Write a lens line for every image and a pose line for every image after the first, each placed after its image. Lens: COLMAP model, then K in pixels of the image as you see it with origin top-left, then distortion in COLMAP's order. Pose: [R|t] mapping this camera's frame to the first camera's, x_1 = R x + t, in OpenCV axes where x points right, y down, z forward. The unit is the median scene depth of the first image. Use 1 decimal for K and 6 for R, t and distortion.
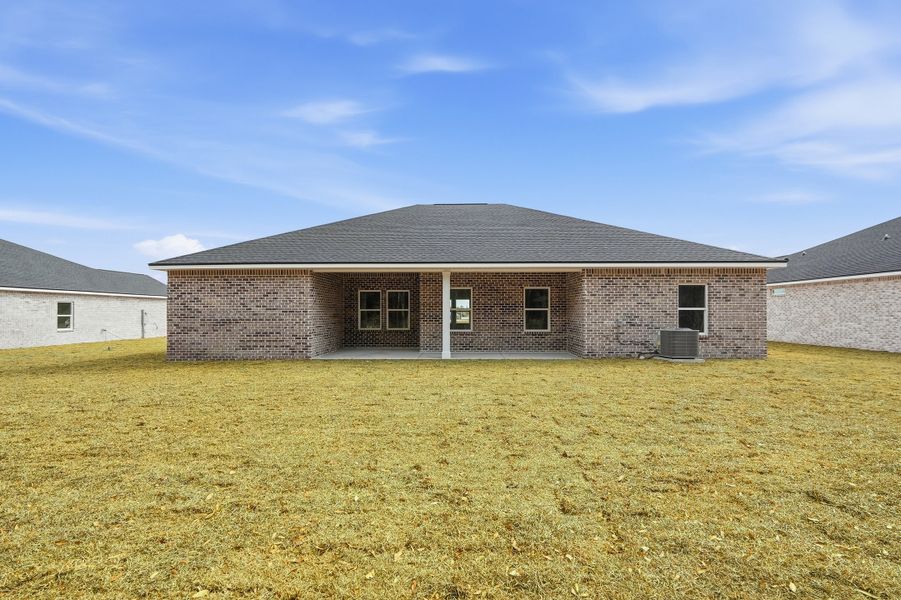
lens RADIAL K [[406.9, 0, 452.7], [0, 406.9, 310.0], [0, 0, 1]] dist [-0.001144, 0.000520]
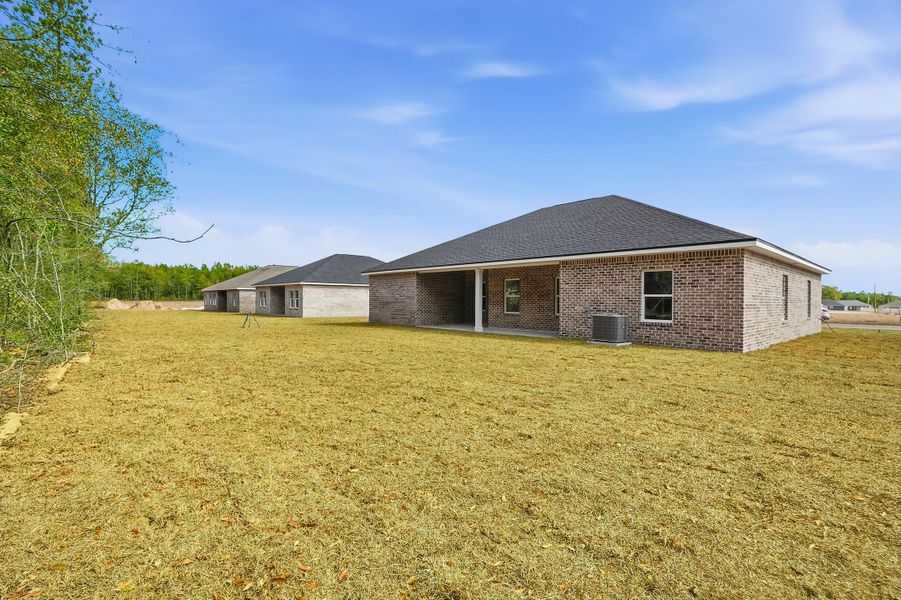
lens RADIAL K [[406.9, 0, 452.7], [0, 406.9, 310.0], [0, 0, 1]] dist [-0.001144, 0.000520]
pose [[0.696854, 0.023476, -0.716829, 0.919828], [-0.000193, 0.999470, 0.032546, 0.000058], [0.717213, -0.022541, 0.696489, -0.037546]]
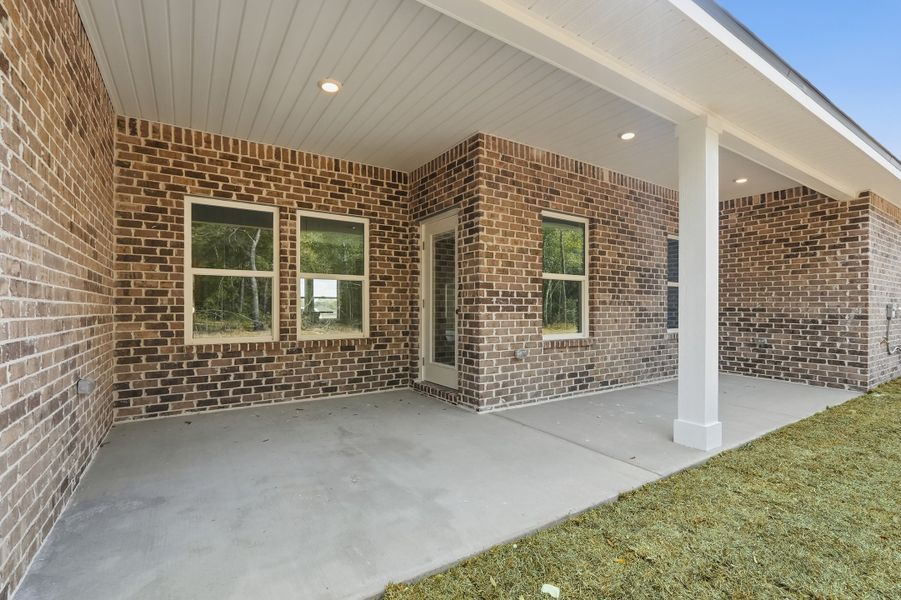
lens RADIAL K [[406.9, 0, 452.7], [0, 406.9, 310.0], [0, 0, 1]] dist [-0.001144, 0.000520]
pose [[0.823465, 0.000967, 0.567366, -0.301433], [-0.007658, 0.999926, 0.009412, 0.027921], [-0.567315, -0.012095, 0.823412, 0.863873]]
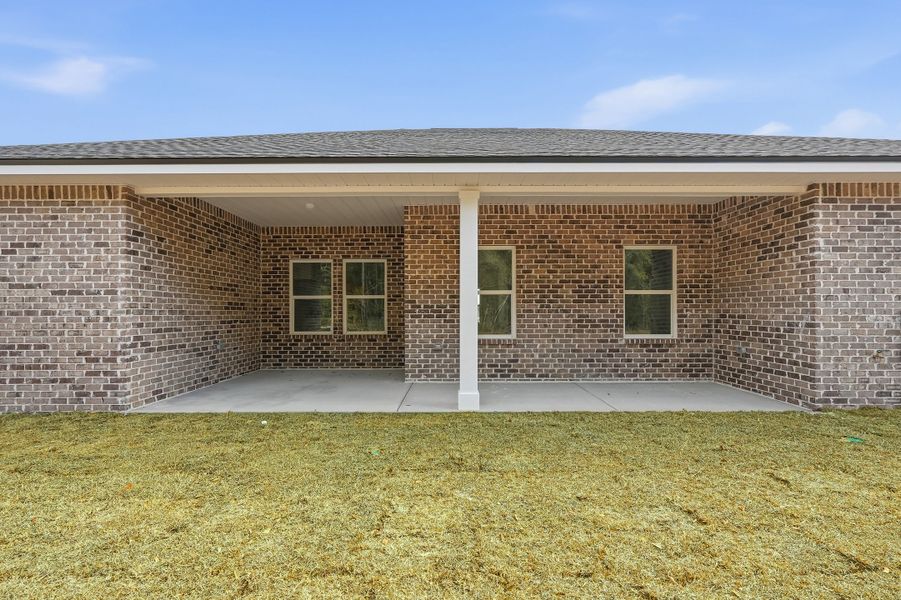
lens RADIAL K [[406.9, 0, 452.7], [0, 406.9, 310.0], [0, 0, 1]] dist [-0.001144, 0.000520]
pose [[0.999749, -0.001376, 0.022356, -0.040691], [0.001348, 0.999998, 0.001283, 0.020829], [-0.022358, -0.001252, 0.999749, 0.591895]]
